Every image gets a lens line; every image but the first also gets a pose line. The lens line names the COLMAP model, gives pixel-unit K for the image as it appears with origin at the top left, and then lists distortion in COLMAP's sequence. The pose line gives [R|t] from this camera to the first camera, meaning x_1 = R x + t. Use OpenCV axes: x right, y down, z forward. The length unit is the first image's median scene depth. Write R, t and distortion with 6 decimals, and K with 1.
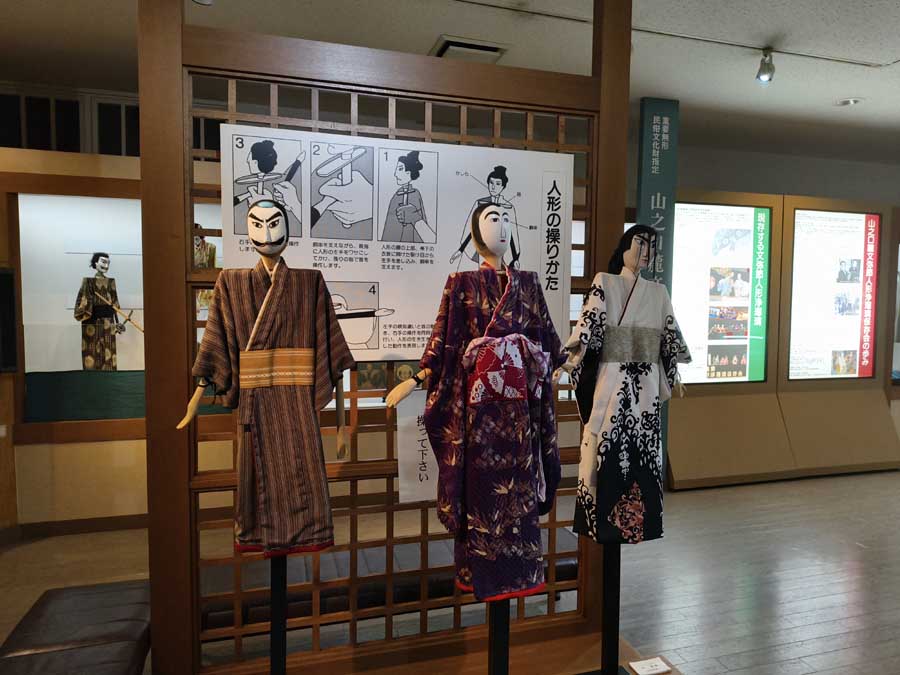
lens RADIAL K [[615.1, 0, 448.2], [0, 615.1, 337.6], [0, 0, 1]] dist [0.027932, -0.031477]
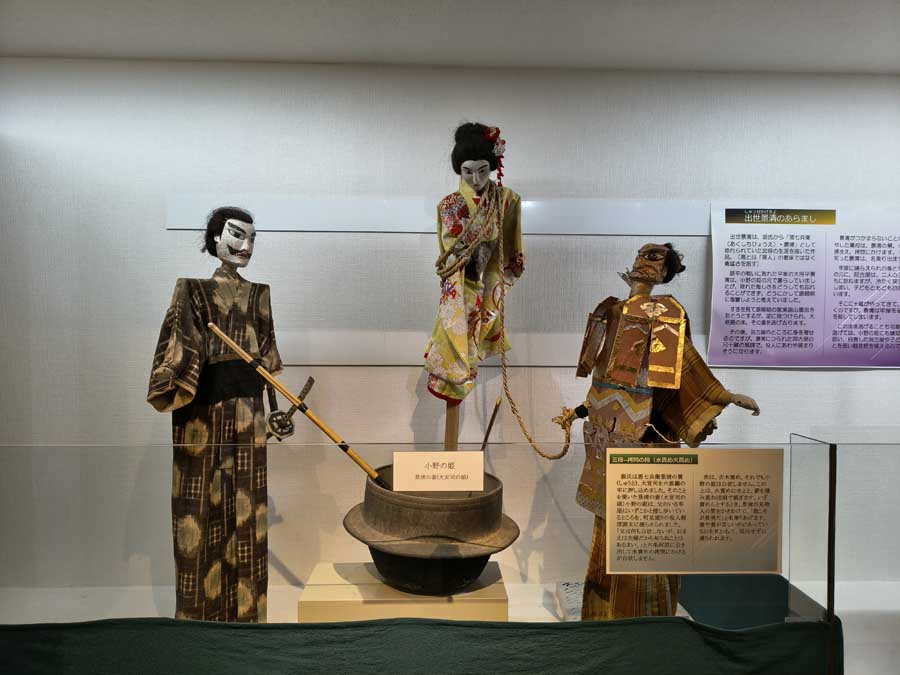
lens RADIAL K [[615.1, 0, 451.1], [0, 615.1, 338.9], [0, 0, 1]] dist [0.027932, -0.031477]
pose [[0.966521, -0.011232, -0.256340, -0.358207], [-0.004413, 0.998166, -0.060373, -0.045191], [0.256548, 0.059483, 0.964699, 0.708194]]
